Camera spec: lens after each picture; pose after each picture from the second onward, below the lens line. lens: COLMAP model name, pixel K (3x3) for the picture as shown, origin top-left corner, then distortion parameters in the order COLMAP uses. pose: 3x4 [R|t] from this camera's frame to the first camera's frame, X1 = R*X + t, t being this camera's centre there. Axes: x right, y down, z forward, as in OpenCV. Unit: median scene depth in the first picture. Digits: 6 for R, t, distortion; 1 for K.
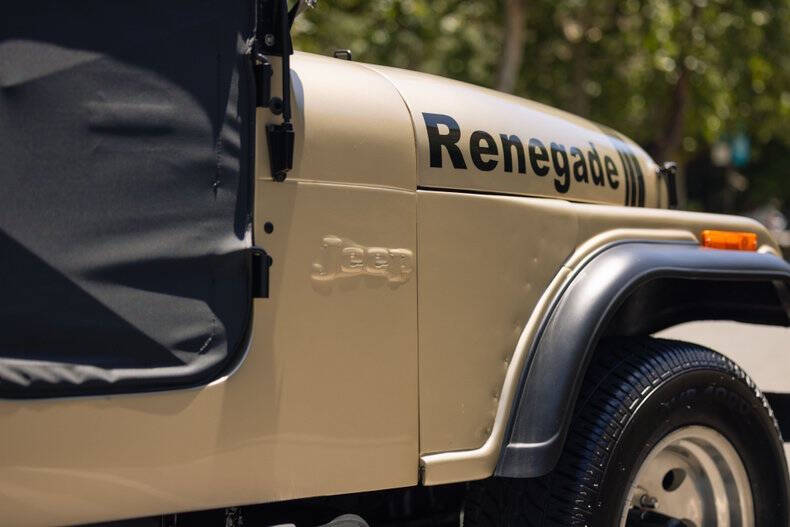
lens RADIAL K [[1513.8, 0, 395.0], [0, 1513.8, 263.5], [0, 0, 1]] dist [0.039484, 0.208404]
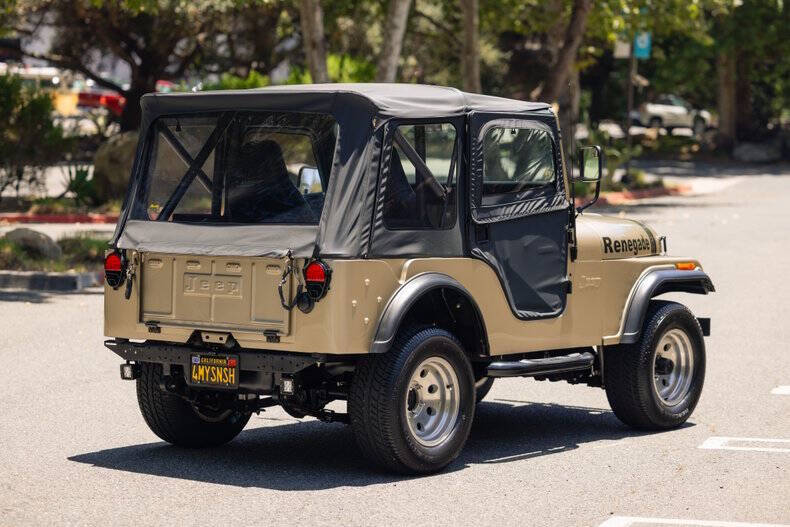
lens RADIAL K [[1977.4, 0, 395.0], [0, 1977.4, 263.5], [0, 0, 1]] dist [-0.001647, -0.410801]
pose [[0.994544, -0.003581, 0.104254, -0.898716], [-0.002205, 0.998466, 0.055331, -0.281458], [-0.104292, -0.055259, 0.993010, -3.337911]]
